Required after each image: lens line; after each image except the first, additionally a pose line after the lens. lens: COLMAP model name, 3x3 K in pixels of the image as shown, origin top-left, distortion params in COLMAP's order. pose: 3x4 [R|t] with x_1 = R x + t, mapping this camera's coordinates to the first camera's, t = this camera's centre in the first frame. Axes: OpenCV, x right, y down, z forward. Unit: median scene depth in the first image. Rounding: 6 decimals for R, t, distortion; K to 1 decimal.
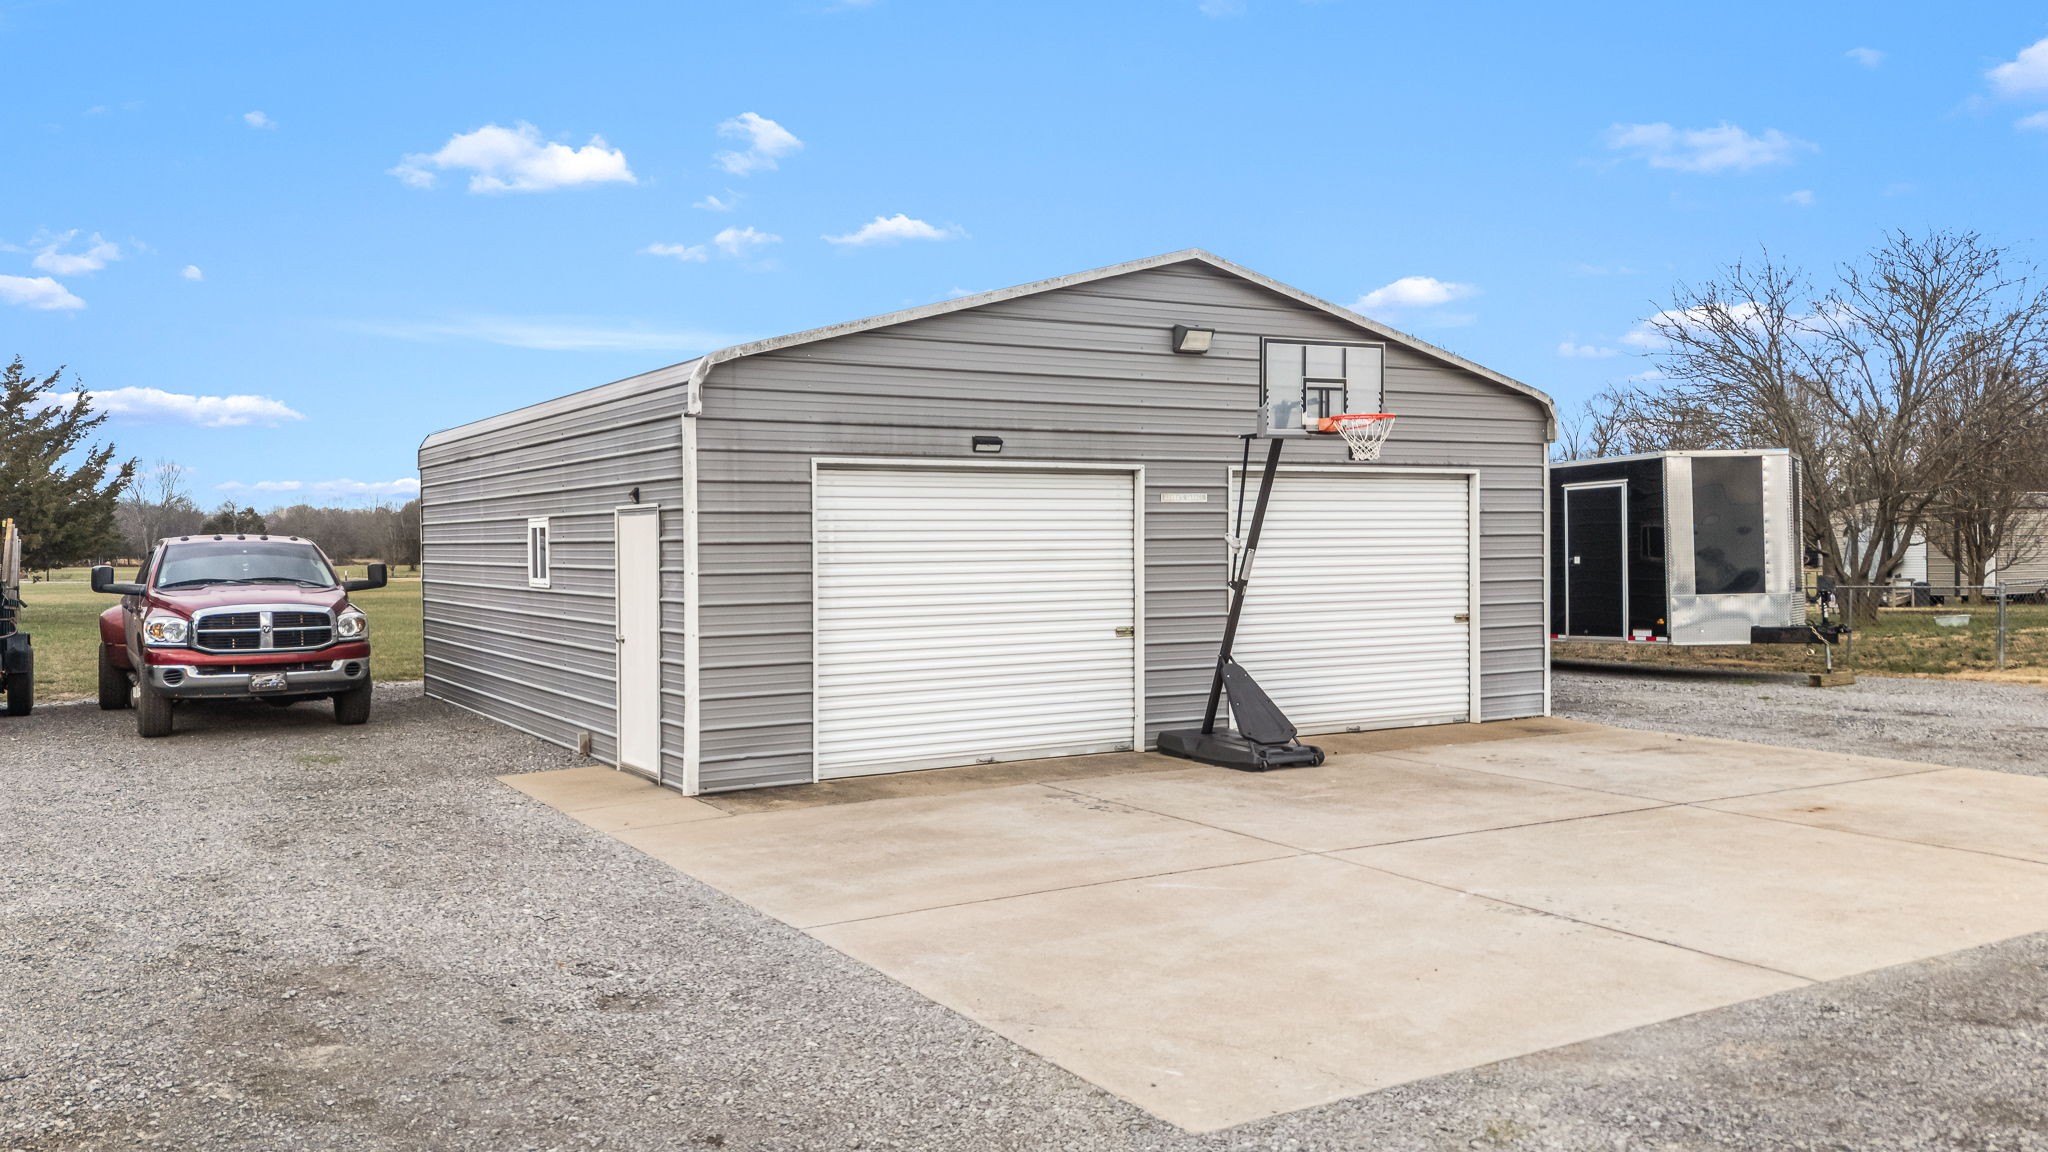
lens RADIAL K [[1627.3, 0, 1035.7], [0, 1627.3, 576.3], [0, 0, 1]] dist [0.082226, -0.033095]
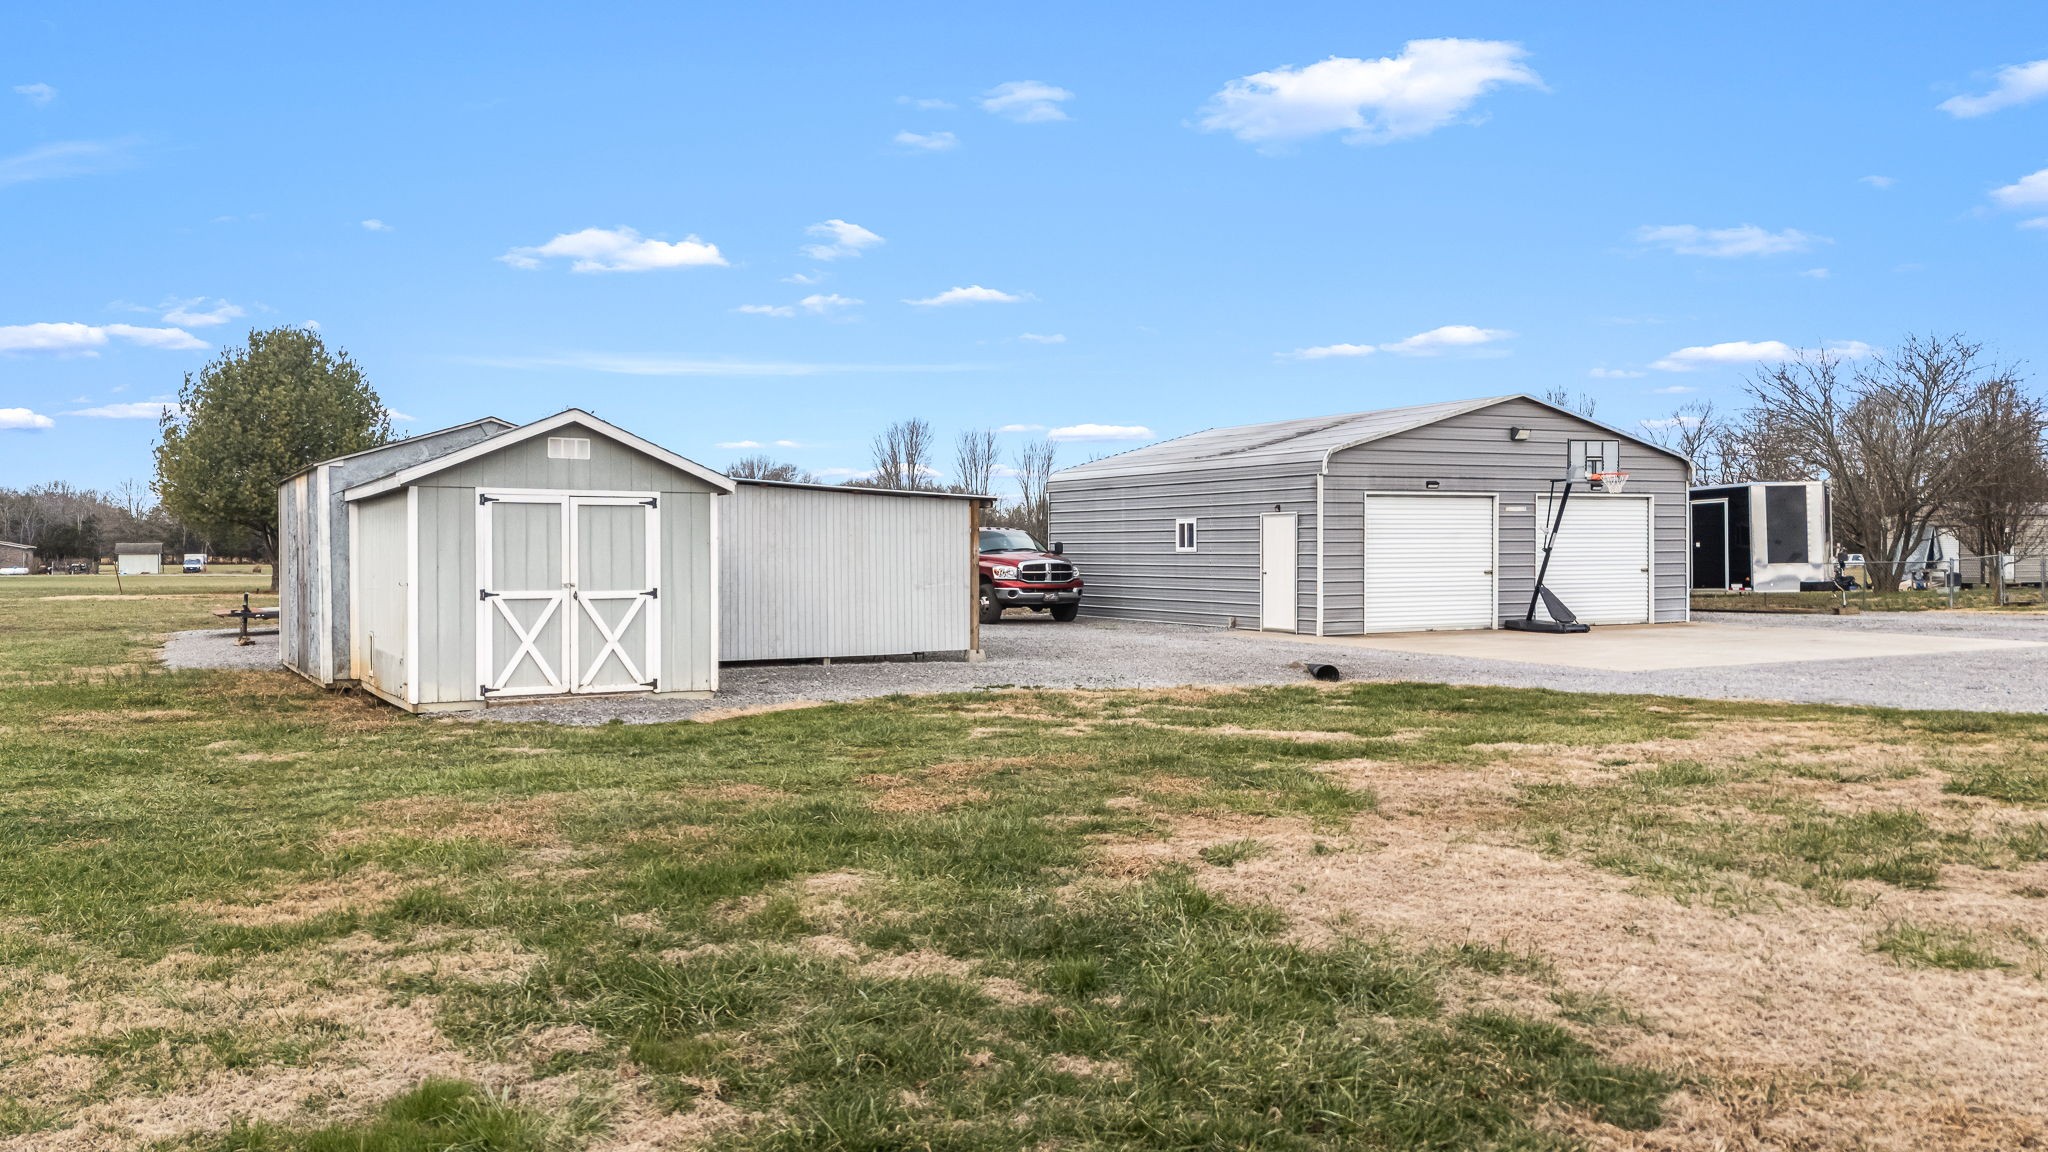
lens RADIAL K [[1627.3, 0, 1037.4], [0, 1627.3, 569.2], [0, 0, 1]] dist [0.082226, -0.033095]
pose [[0.999089, 0.004713, -0.042413, -0.383217], [-0.004984, 0.999968, -0.006281, 0.040369], [0.042382, 0.006487, 0.999080, -1.001424]]
